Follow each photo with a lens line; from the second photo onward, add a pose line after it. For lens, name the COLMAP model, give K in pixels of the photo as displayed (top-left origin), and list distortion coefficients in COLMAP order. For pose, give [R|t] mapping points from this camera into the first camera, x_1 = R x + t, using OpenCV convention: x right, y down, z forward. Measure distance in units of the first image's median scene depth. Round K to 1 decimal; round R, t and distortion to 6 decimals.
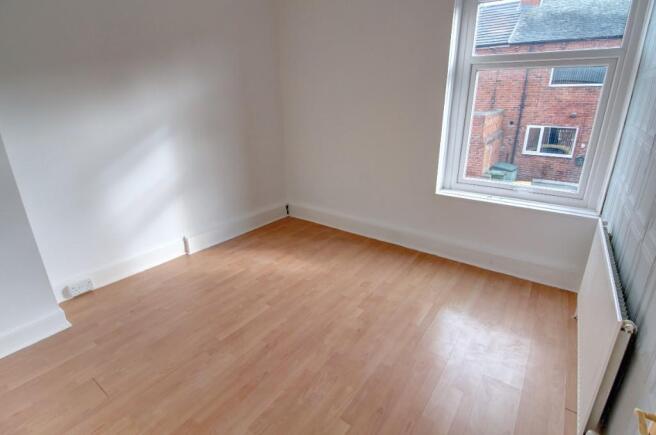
lens RADIAL K [[322.3, 0, 326.2], [0, 322.3, 215.1], [0, 0, 1]] dist [0.001893, -0.015271]
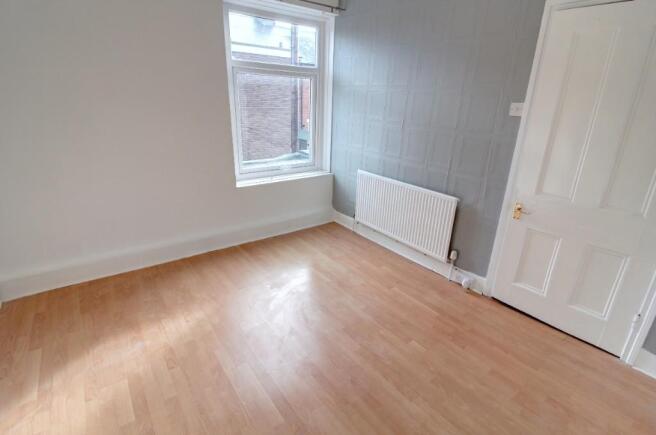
lens RADIAL K [[322.3, 0, 326.2], [0, 322.3, 215.1], [0, 0, 1]] dist [0.001893, -0.015271]
pose [[0.290917, -0.313322, 0.903990, -0.571298], [0.294987, 0.928199, 0.226782, -0.138107], [-0.910138, 0.200690, 0.362454, 0.372532]]
